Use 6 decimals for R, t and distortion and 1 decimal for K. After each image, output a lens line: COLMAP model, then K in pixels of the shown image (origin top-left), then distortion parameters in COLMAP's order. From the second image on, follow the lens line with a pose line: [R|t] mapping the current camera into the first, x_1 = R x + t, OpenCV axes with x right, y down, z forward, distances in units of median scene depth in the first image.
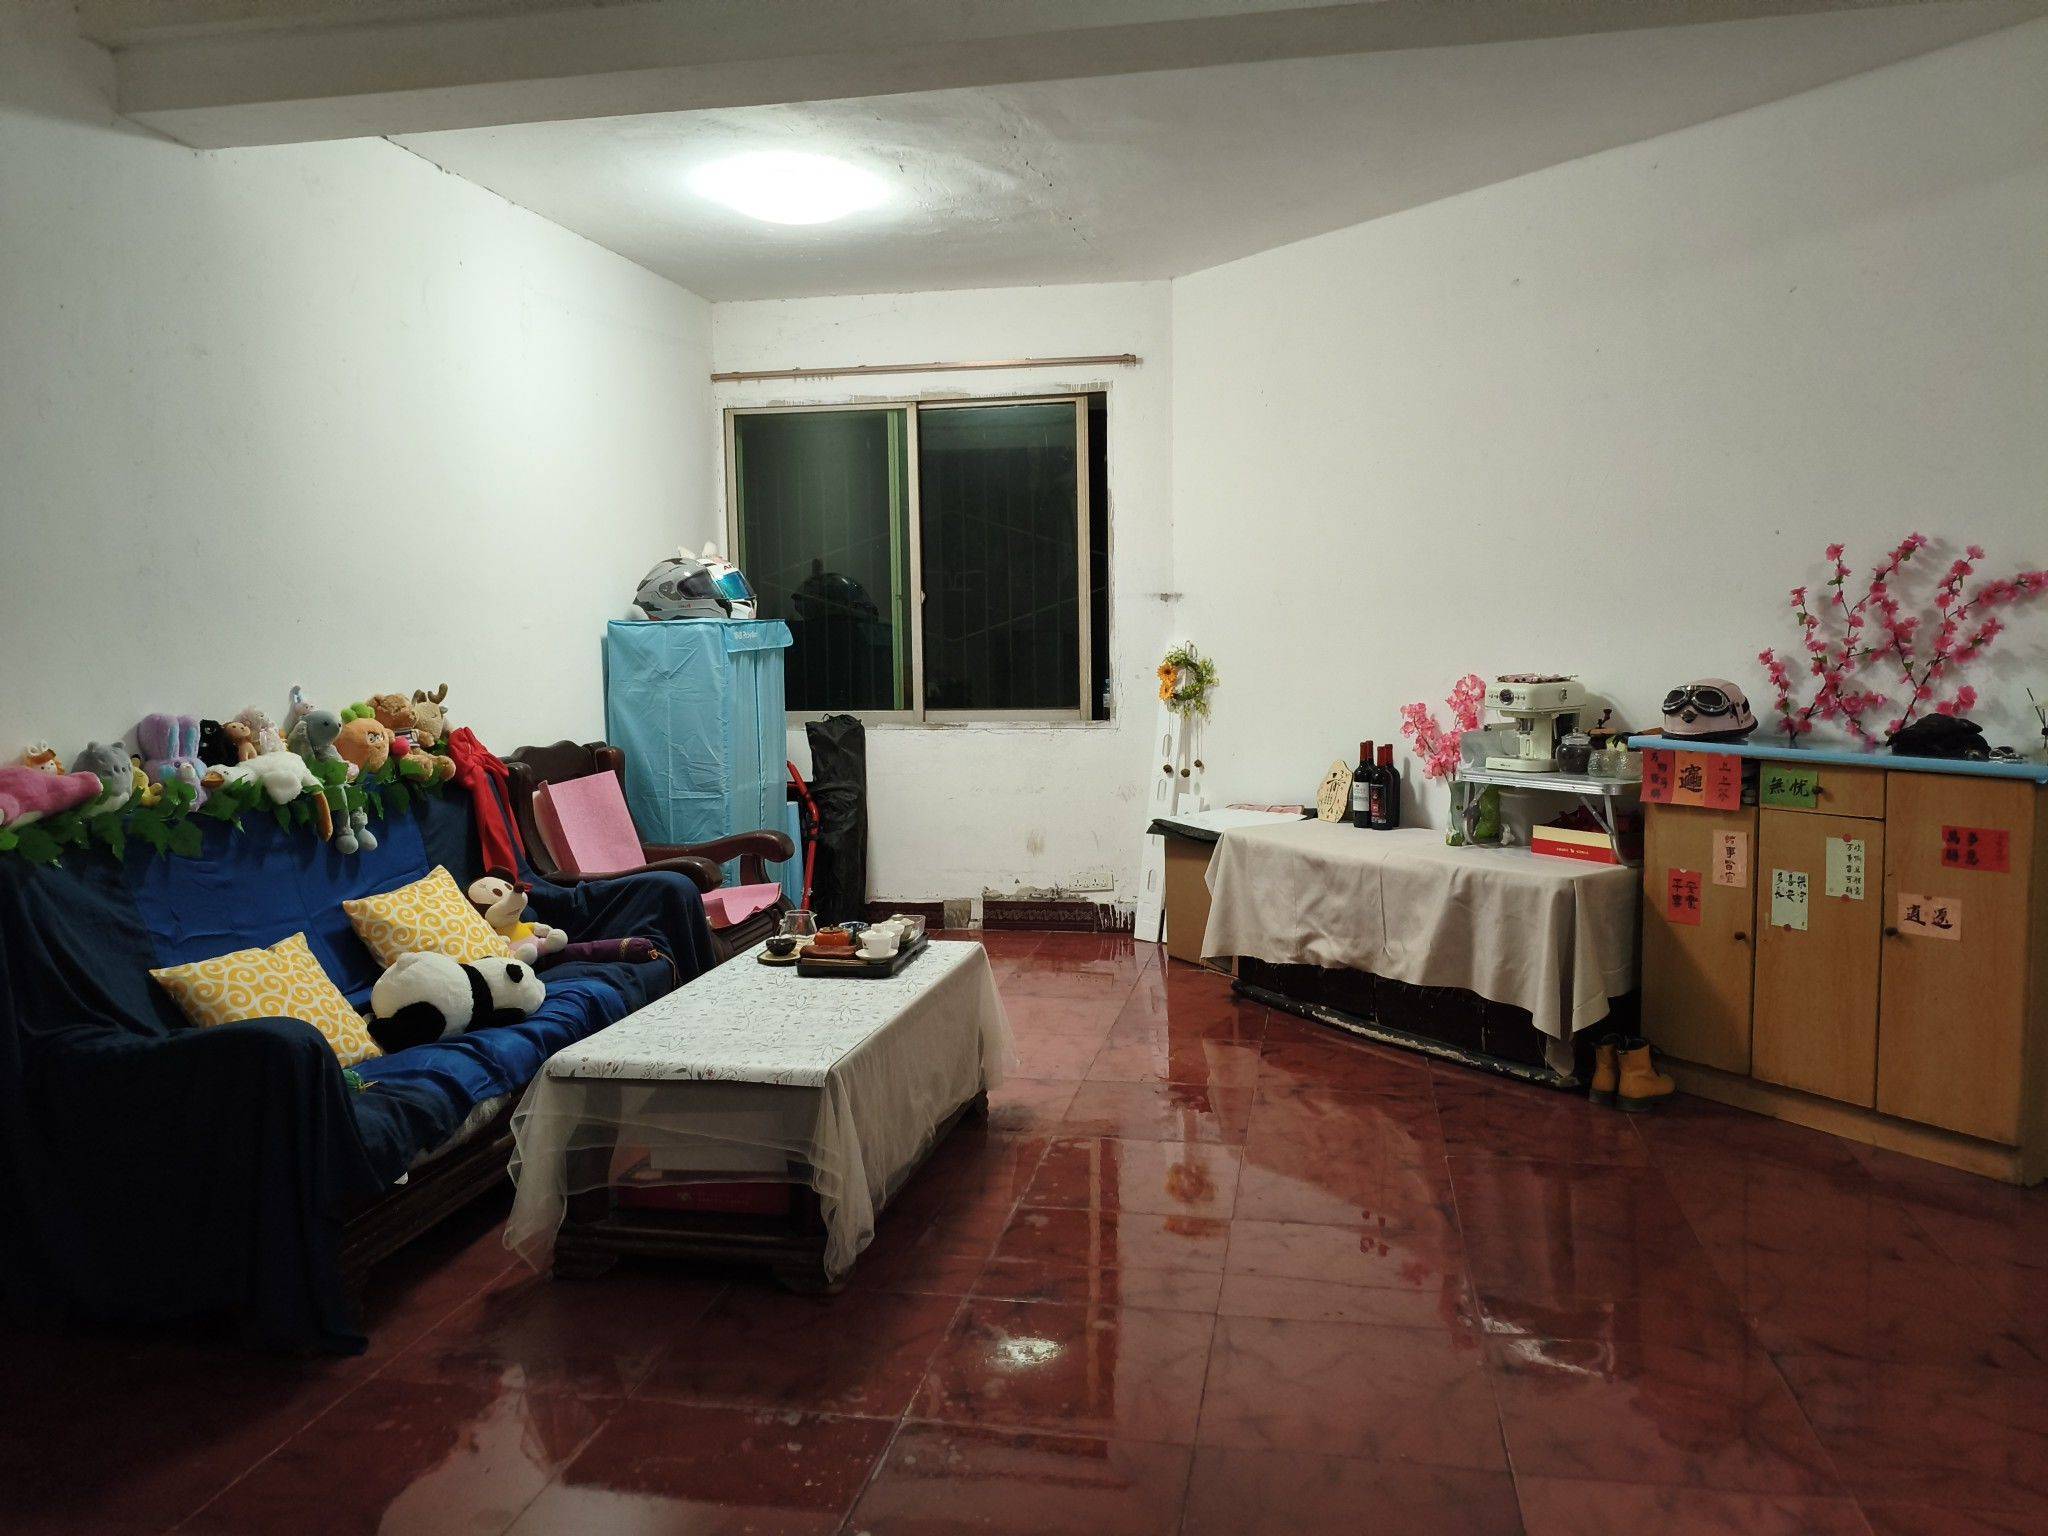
lens RADIAL K [[1514.8, 0, 1024.0], [0, 1514.8, 768.0], [0, 0, 1]] dist [0.002556, -0.000513]
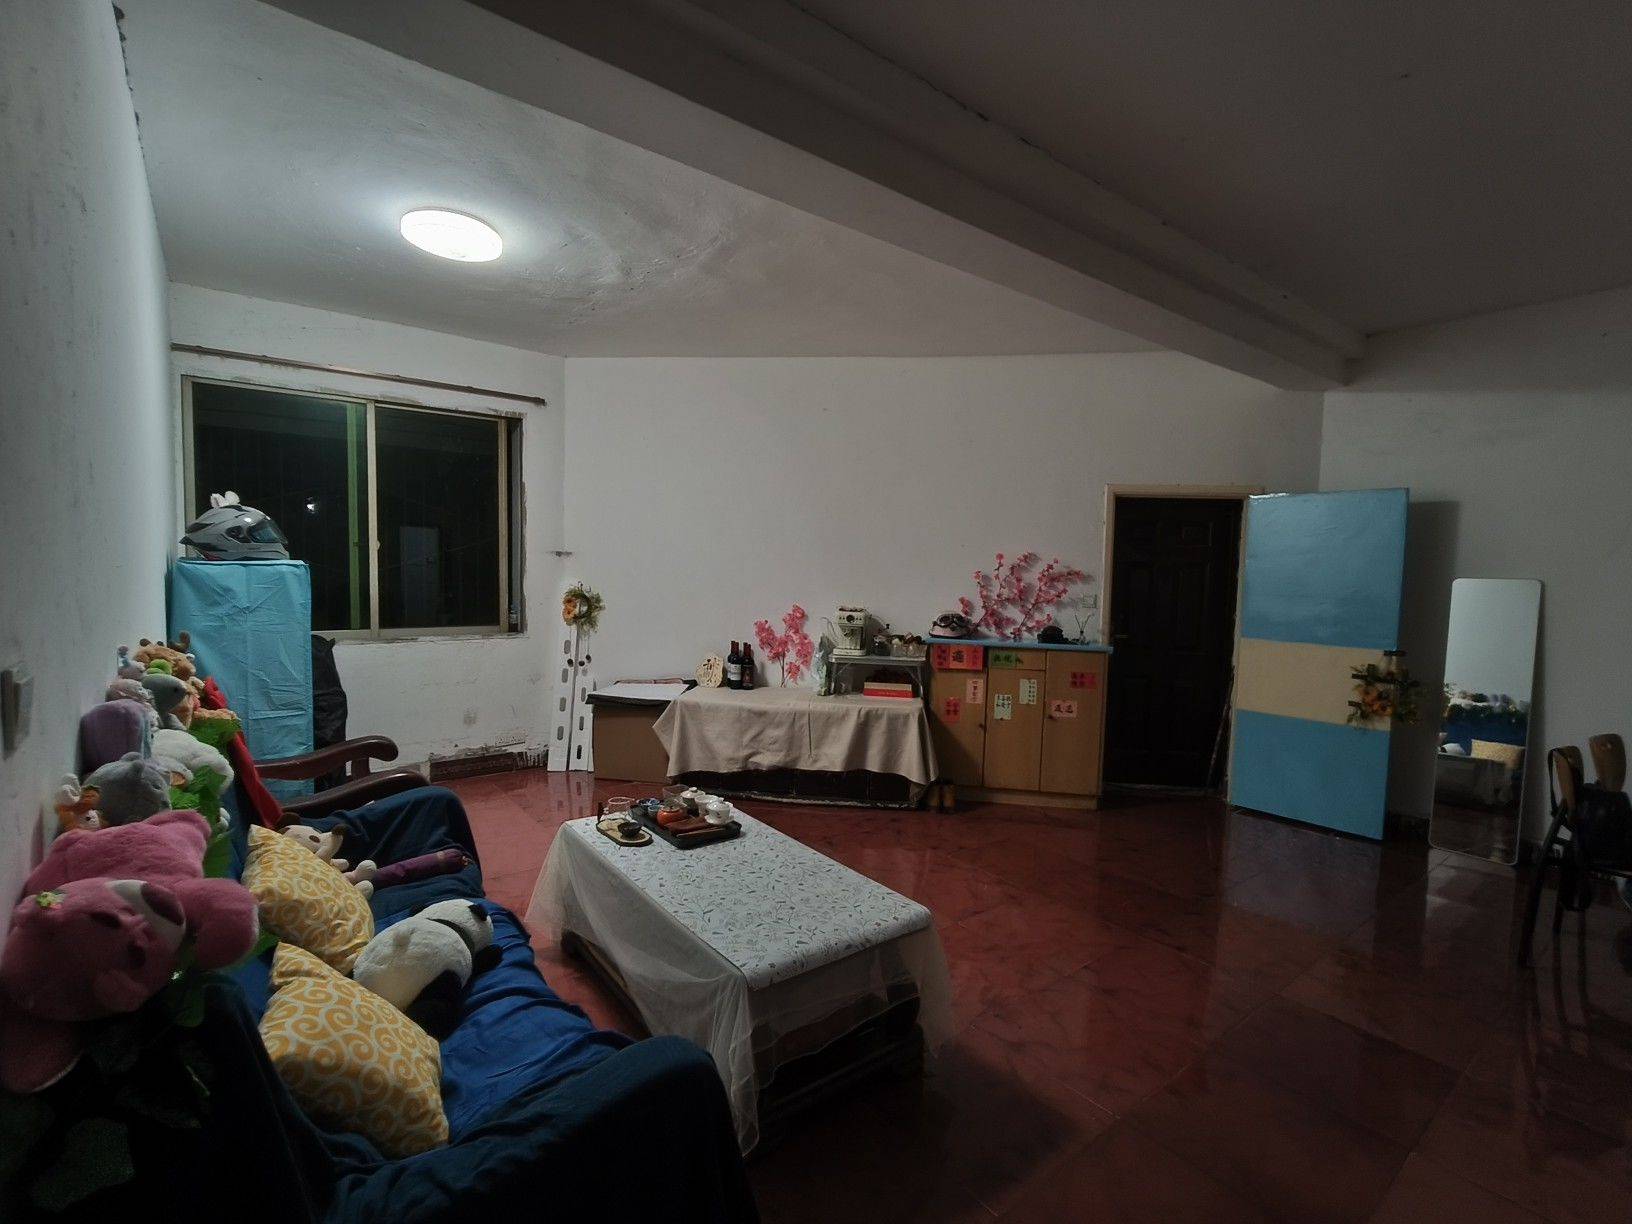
lens RADIAL K [[755.4, 0, 812.0], [0, 755.4, 622.4], [0, 0, 1]] dist [-0.001943, -0.001322]
pose [[0.655630, -0.026282, 0.754625, -0.468158], [0.034922, 0.999380, 0.004466, -0.048873], [-0.754275, 0.023425, 0.656141, 0.391360]]
